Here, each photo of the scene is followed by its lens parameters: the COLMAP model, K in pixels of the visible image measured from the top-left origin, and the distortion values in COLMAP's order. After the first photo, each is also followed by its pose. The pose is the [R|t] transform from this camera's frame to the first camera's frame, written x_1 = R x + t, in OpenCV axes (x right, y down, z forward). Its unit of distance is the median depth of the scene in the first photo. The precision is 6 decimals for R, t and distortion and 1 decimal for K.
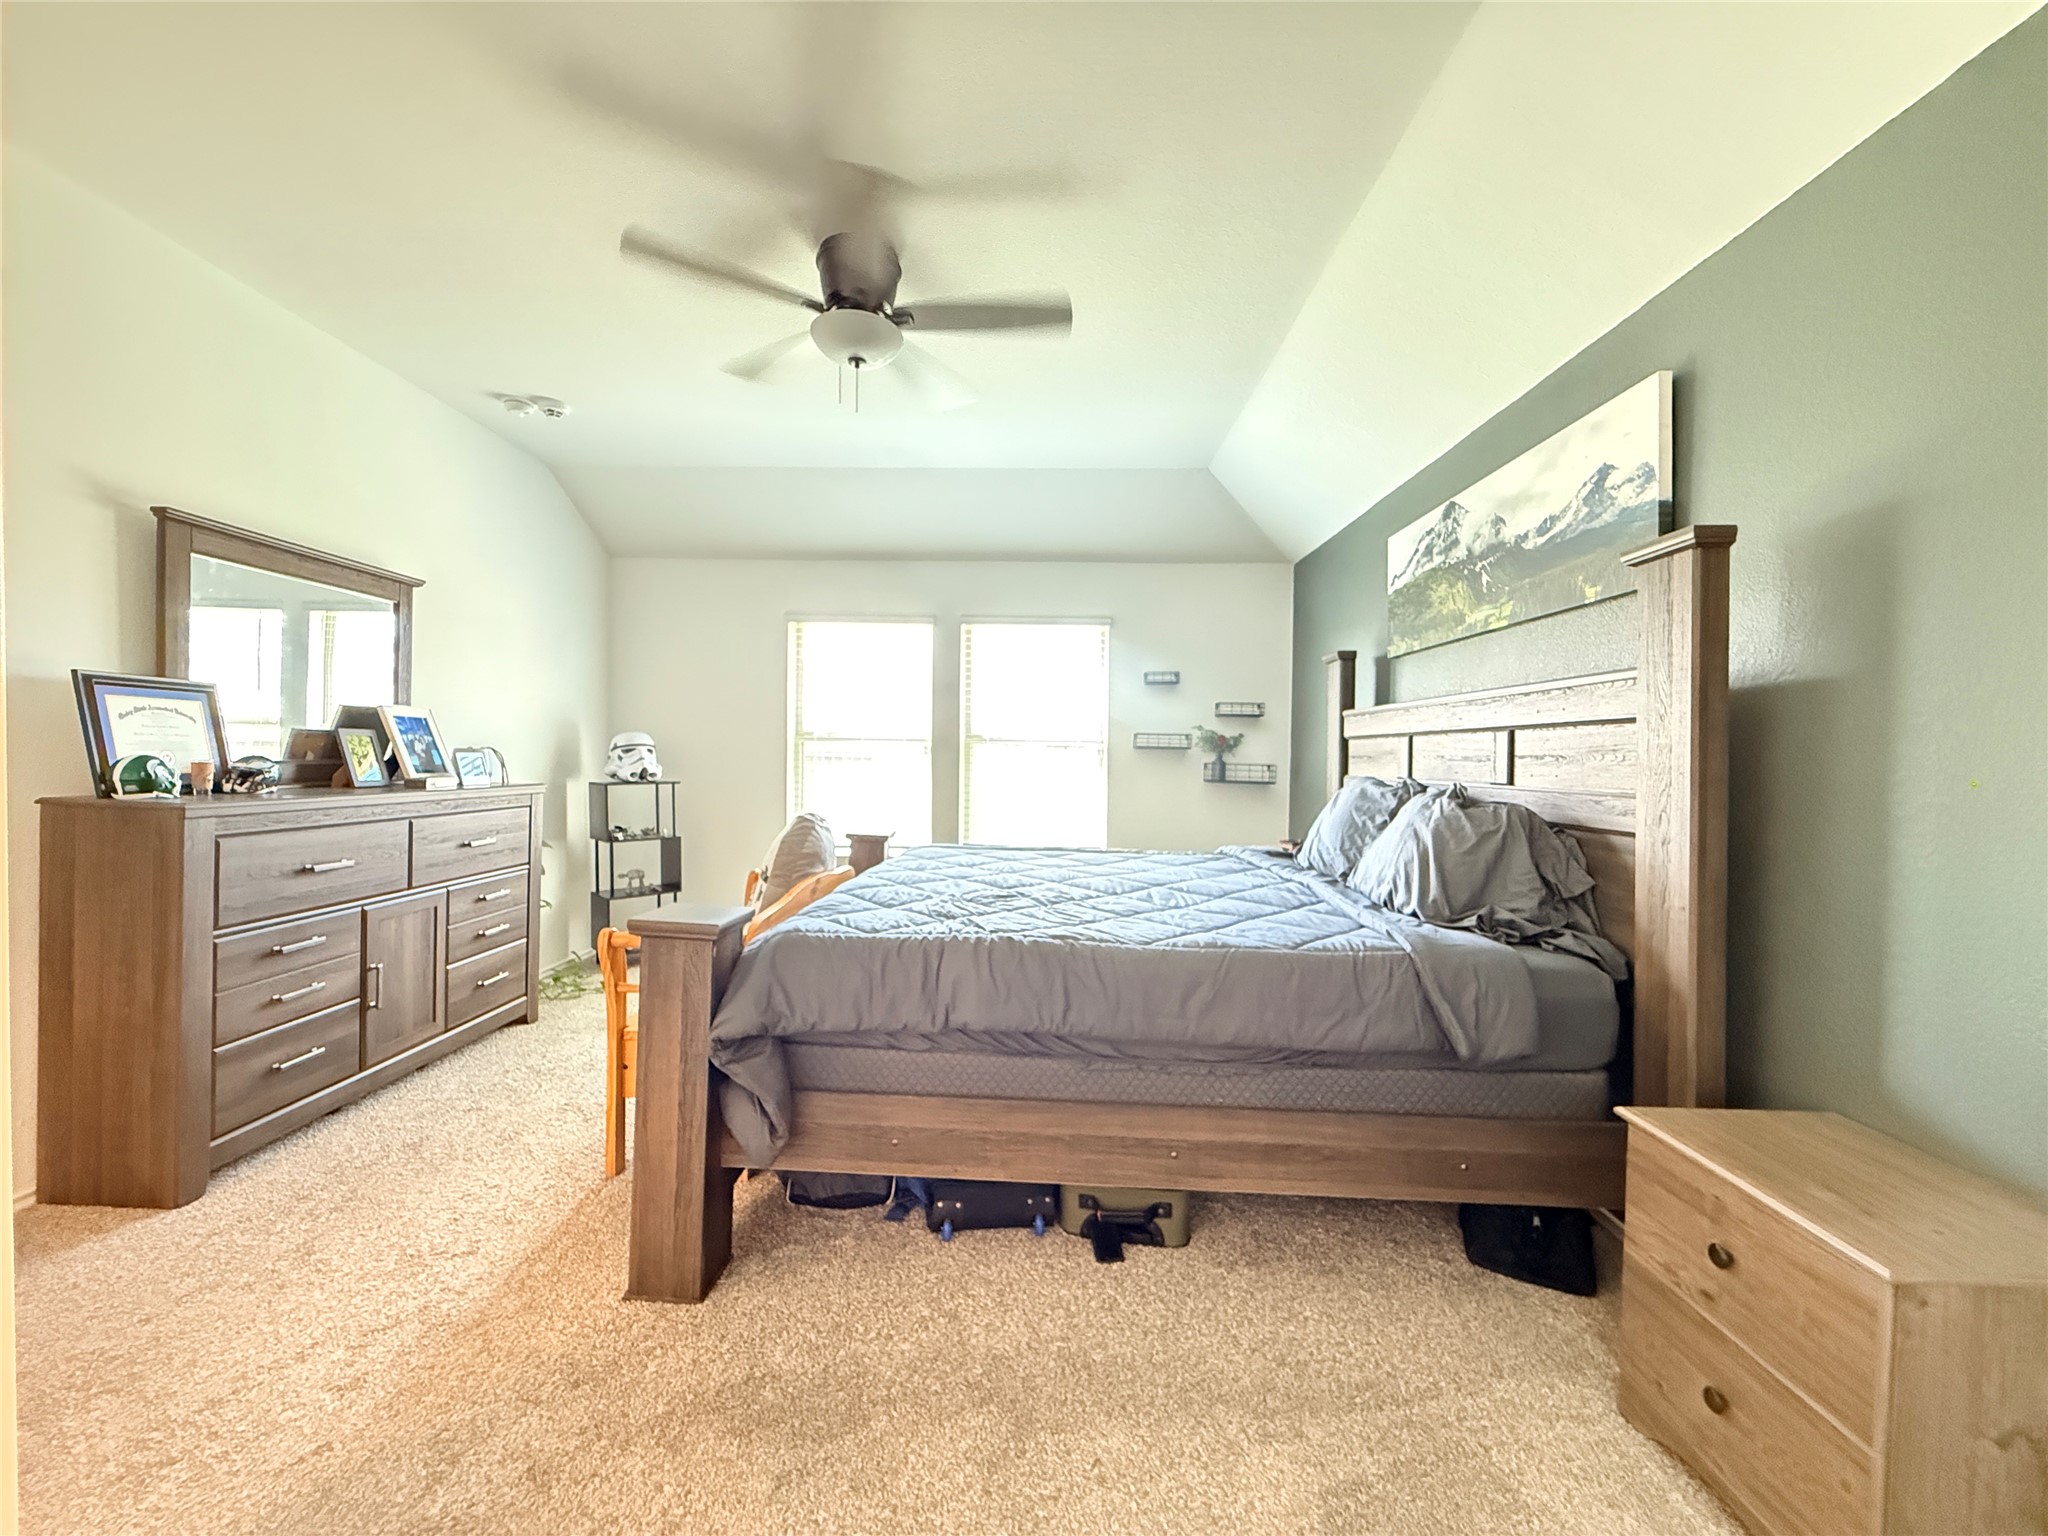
lens RADIAL K [[824.6, 0, 1016.5], [0, 824.6, 768.1], [0, 0, 1]] dist [-0.000160, 0.000016]
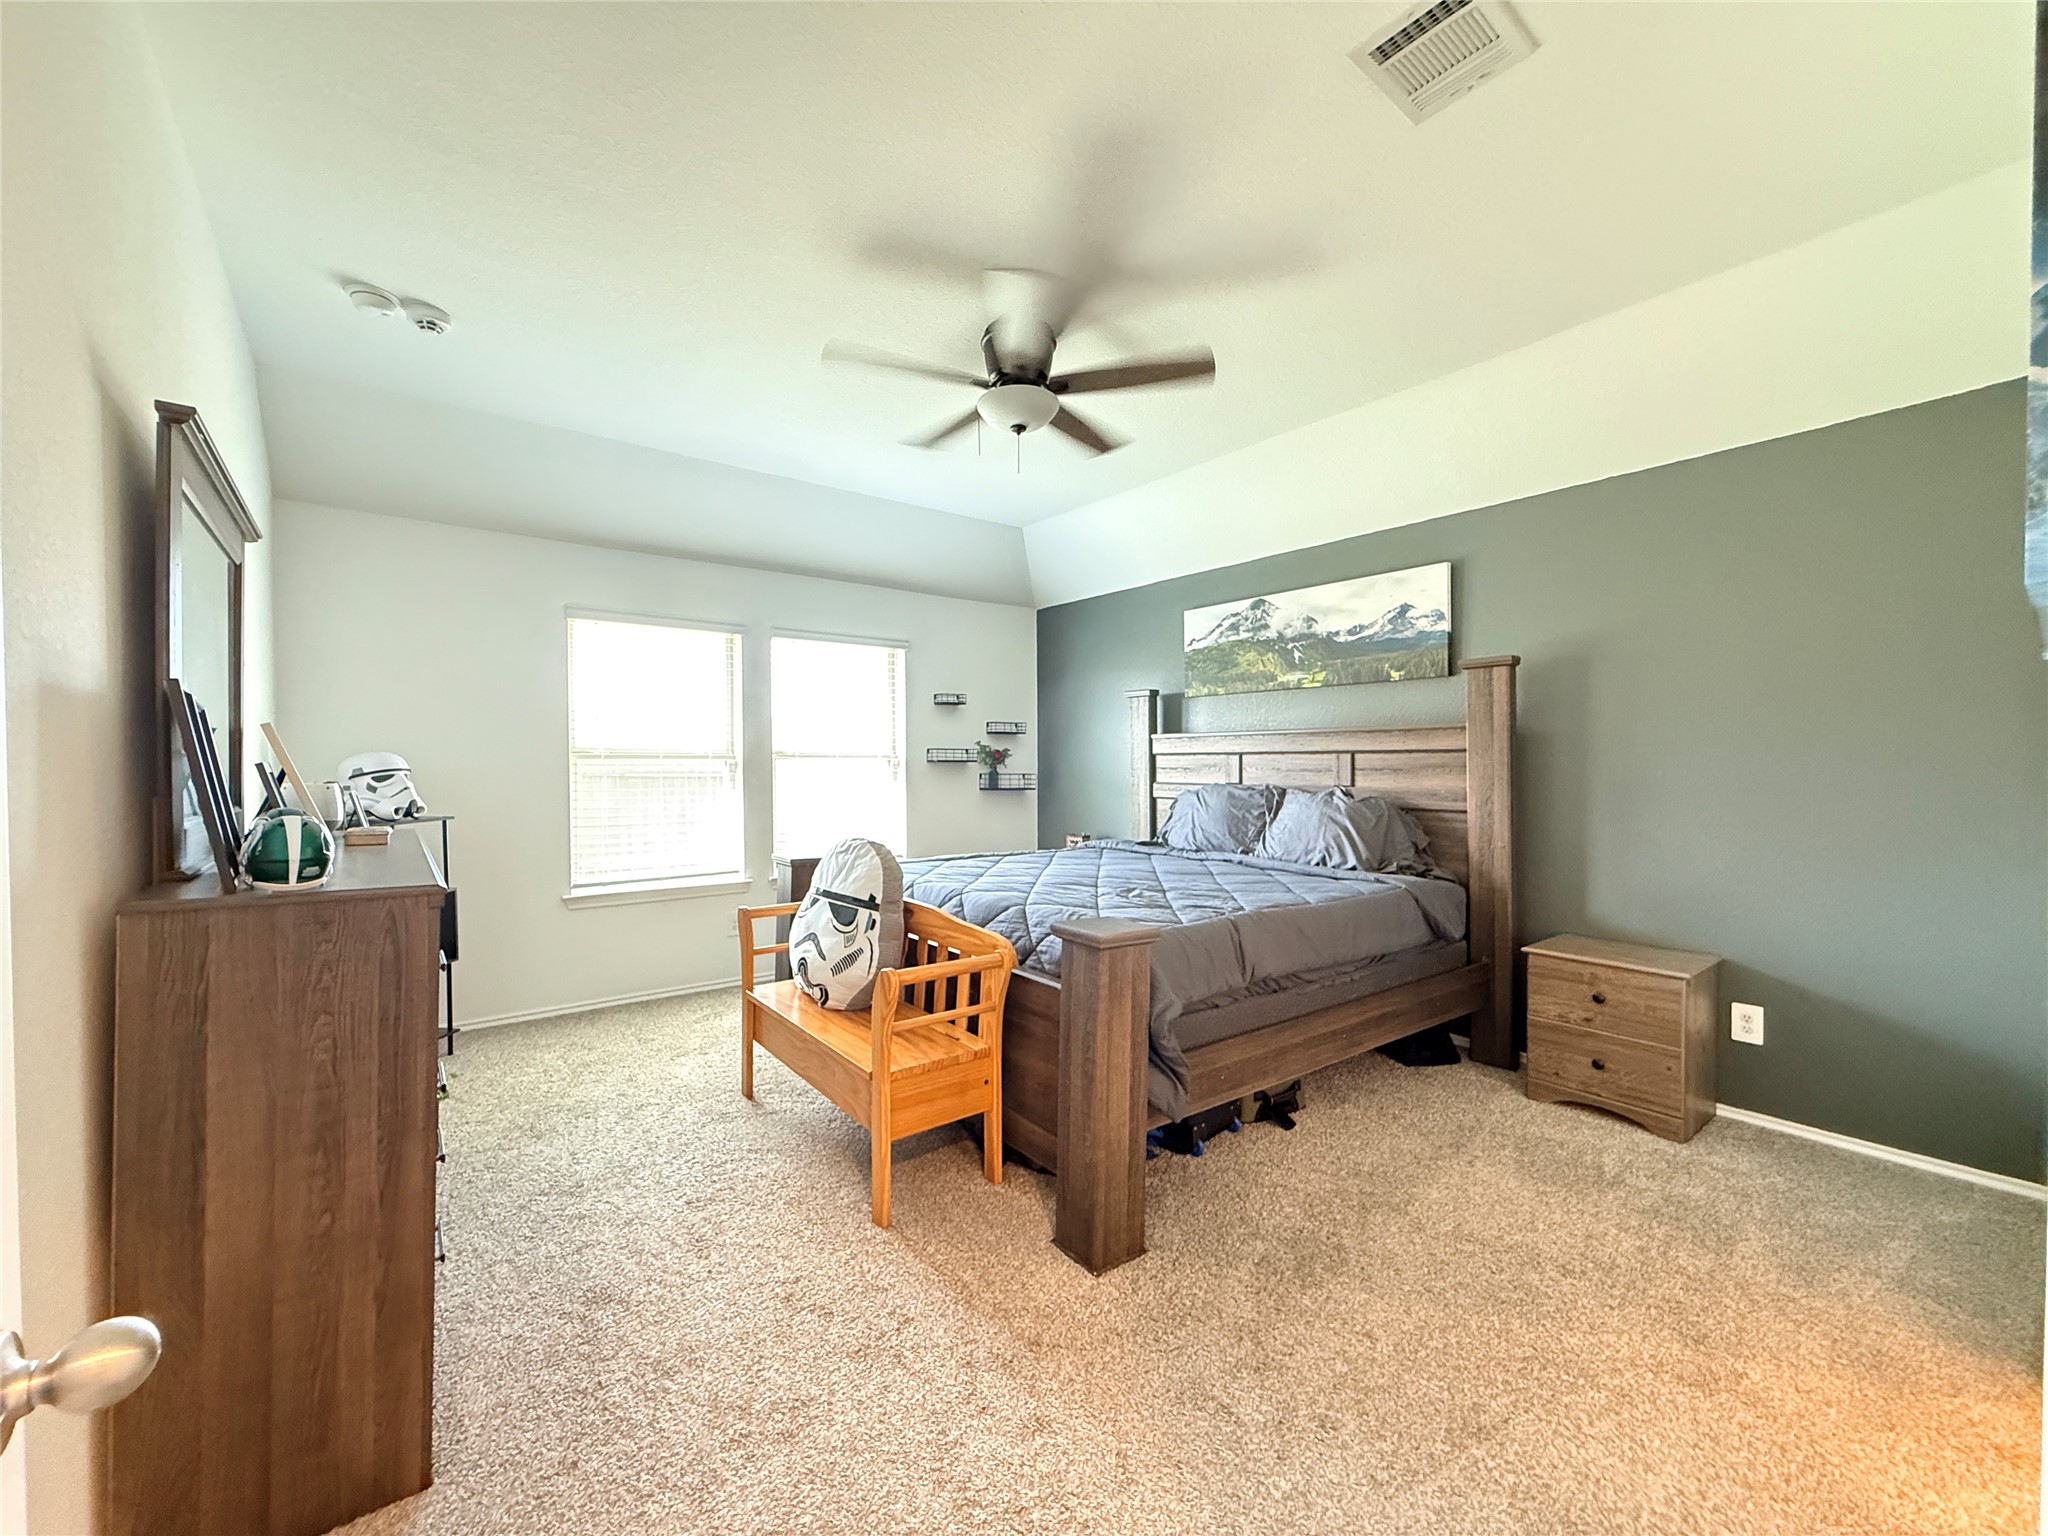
lens RADIAL K [[824.6, 0, 1016.5], [0, 824.6, 768.1], [0, 0, 1]] dist [-0.000160, 0.000016]
pose [[0.773168, -0.021755, 0.633829, -0.870047], [0.023050, 0.999715, 0.006196, -0.037769], [-0.633783, 0.009819, 0.773449, 0.136188]]
